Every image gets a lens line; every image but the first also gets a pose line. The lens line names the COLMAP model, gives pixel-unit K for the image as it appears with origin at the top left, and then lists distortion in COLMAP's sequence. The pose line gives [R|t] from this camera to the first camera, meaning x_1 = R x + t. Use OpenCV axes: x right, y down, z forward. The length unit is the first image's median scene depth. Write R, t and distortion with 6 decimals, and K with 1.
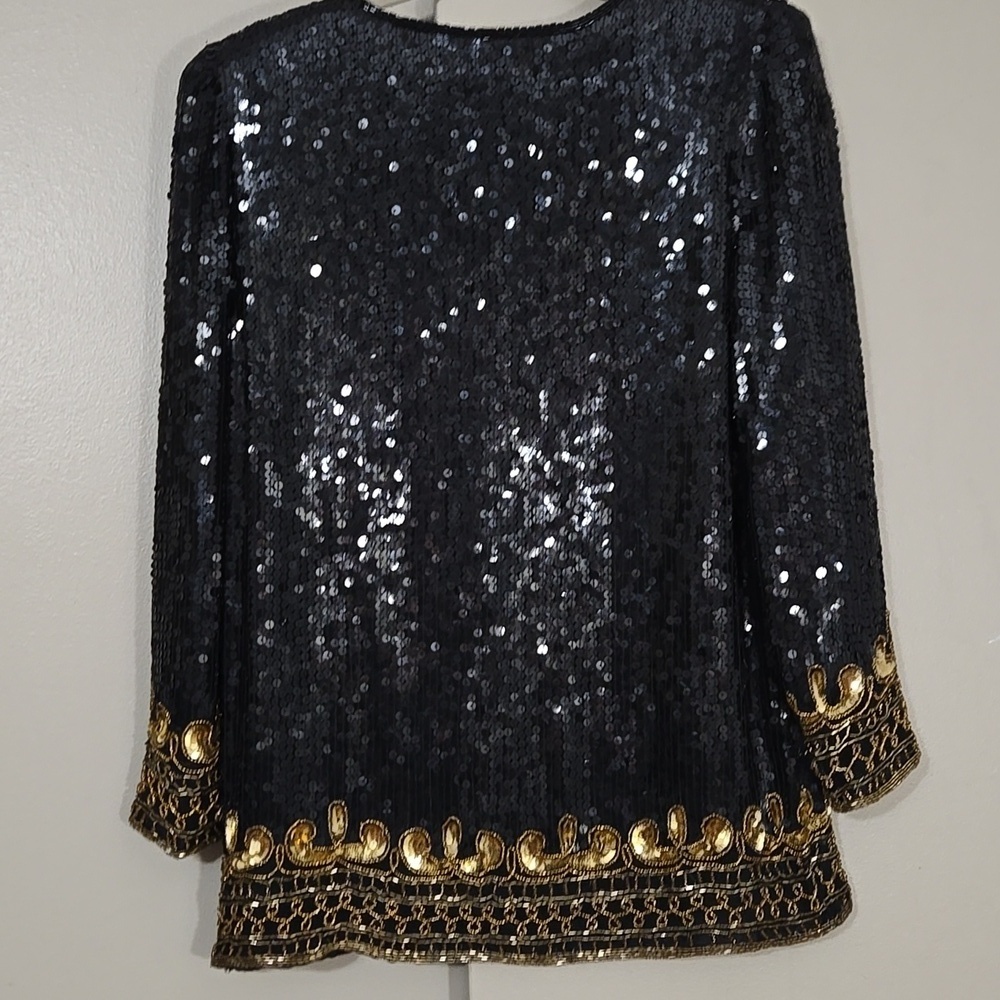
lens RADIAL K [[1513.2, 0, 500.0], [0, 1513.2, 500.0], [0, 0, 1]] dist [0.074220, 0.036515]
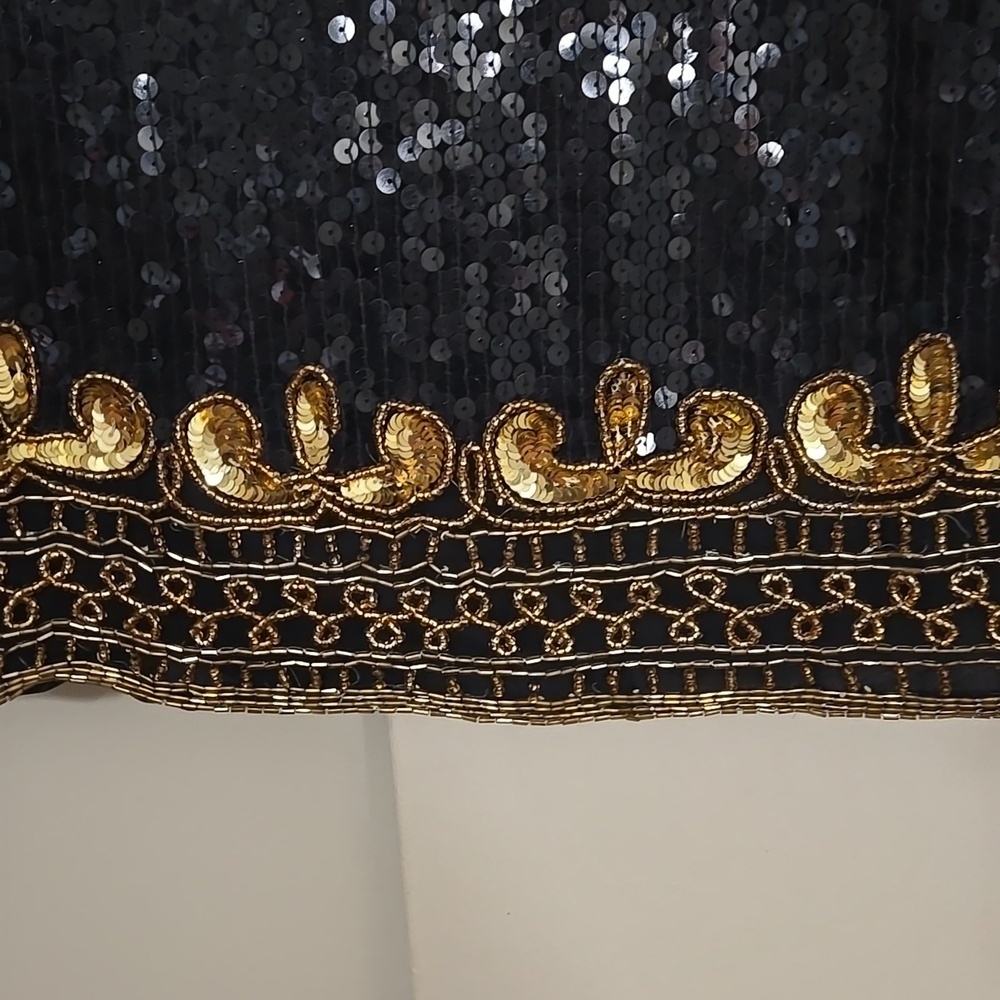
lens RADIAL K [[1513.2, 0, 500.0], [0, 1513.2, 500.0], [0, 0, 1]] dist [0.074220, 0.036515]
pose [[0.993691, 0.012790, -0.111424, 0.056218], [0.022915, 0.949368, 0.313330, 0.123227], [0.109790, -0.313906, 0.943085, 0.637622]]
